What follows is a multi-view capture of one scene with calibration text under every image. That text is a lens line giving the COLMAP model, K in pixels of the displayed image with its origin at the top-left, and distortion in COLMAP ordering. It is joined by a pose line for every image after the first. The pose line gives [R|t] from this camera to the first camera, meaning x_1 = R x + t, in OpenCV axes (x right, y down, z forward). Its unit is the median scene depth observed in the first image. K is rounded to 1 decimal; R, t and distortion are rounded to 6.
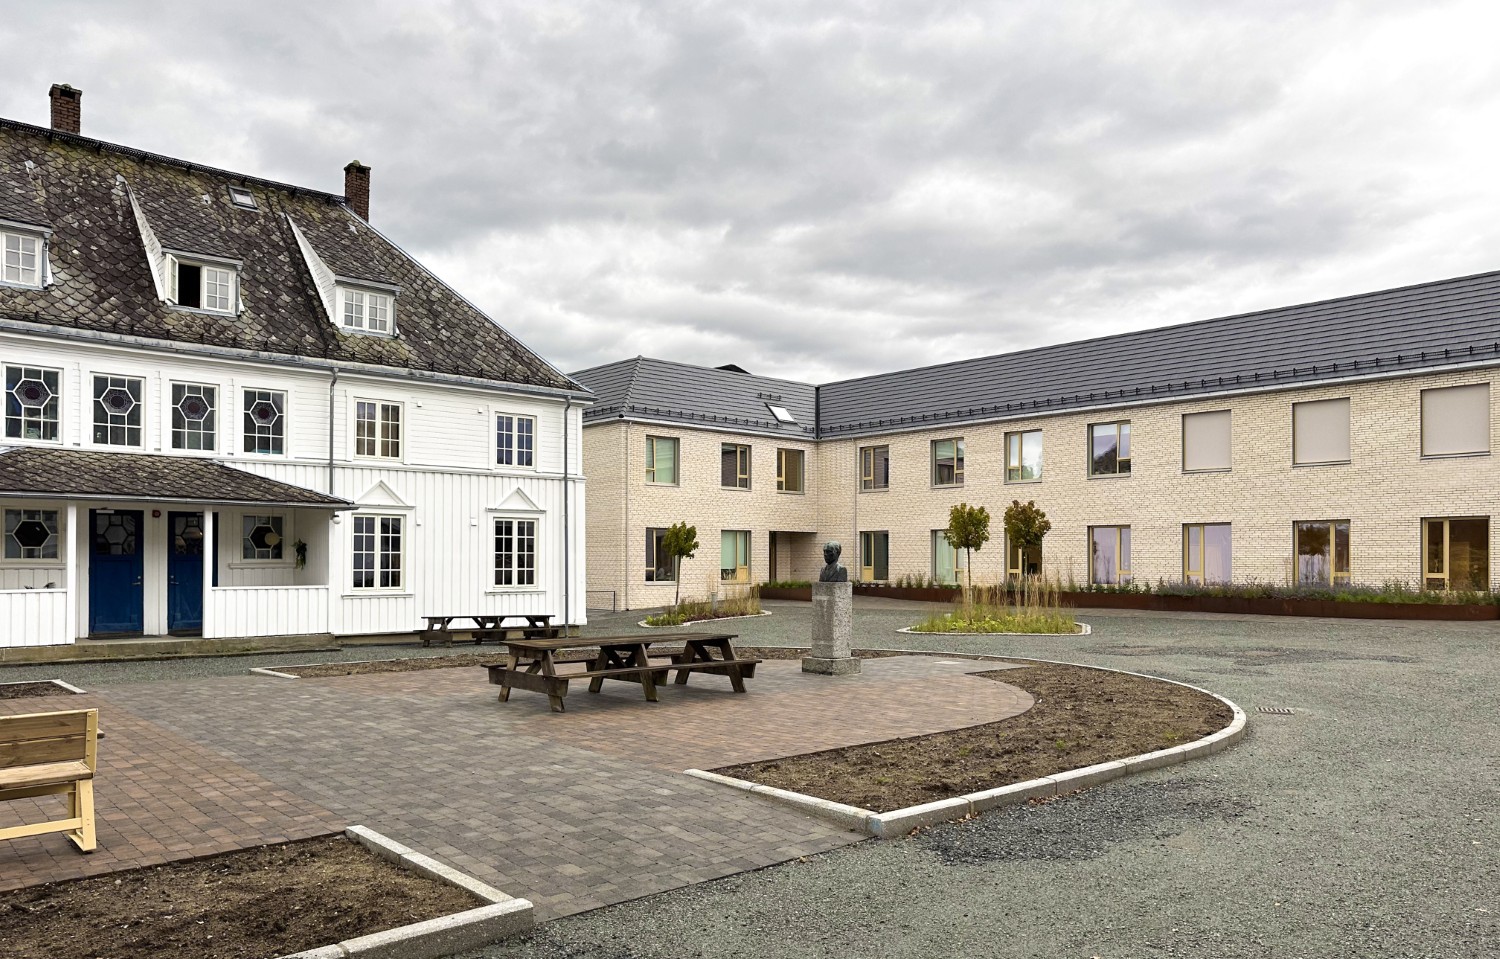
lens RADIAL K [[1062.5, 0, 768.1], [0, 1062.5, 543.0], [0, 0, 1]] dist [0.004245, 0.001480]
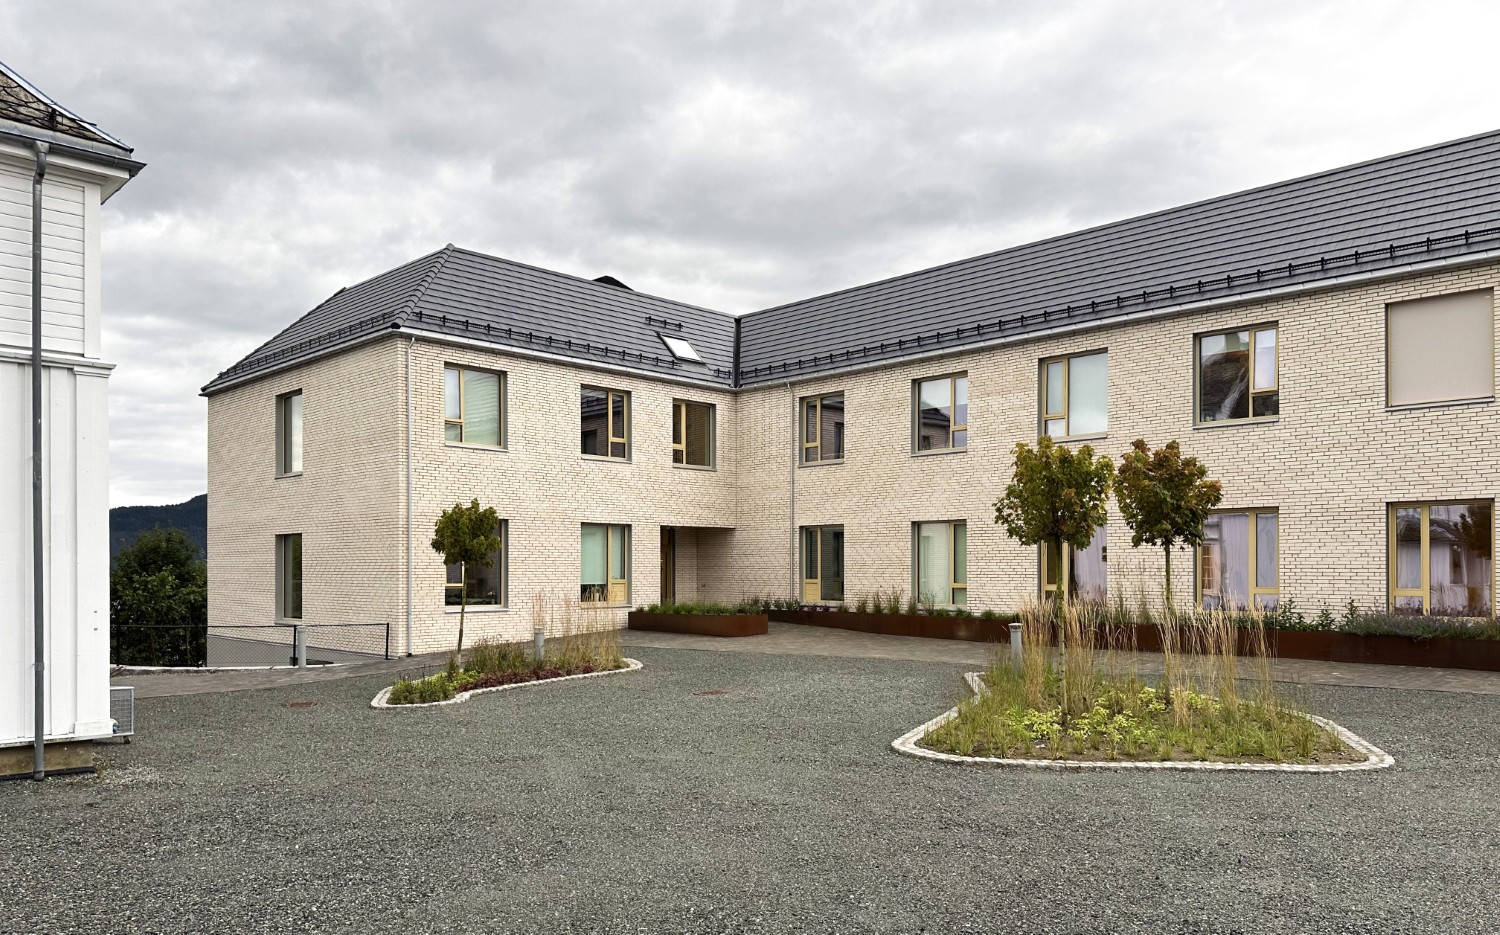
lens RADIAL K [[1038.5, 0, 751.6], [0, 1038.5, 568.8], [0, 0, 1]] dist [0.004274, -0.002036]
pose [[0.999130, -0.002109, 0.041643, 0.031776], [0.001469, 0.999881, 0.015389, 0.005820], [-0.041670, -0.015314, 0.999014, 0.381654]]
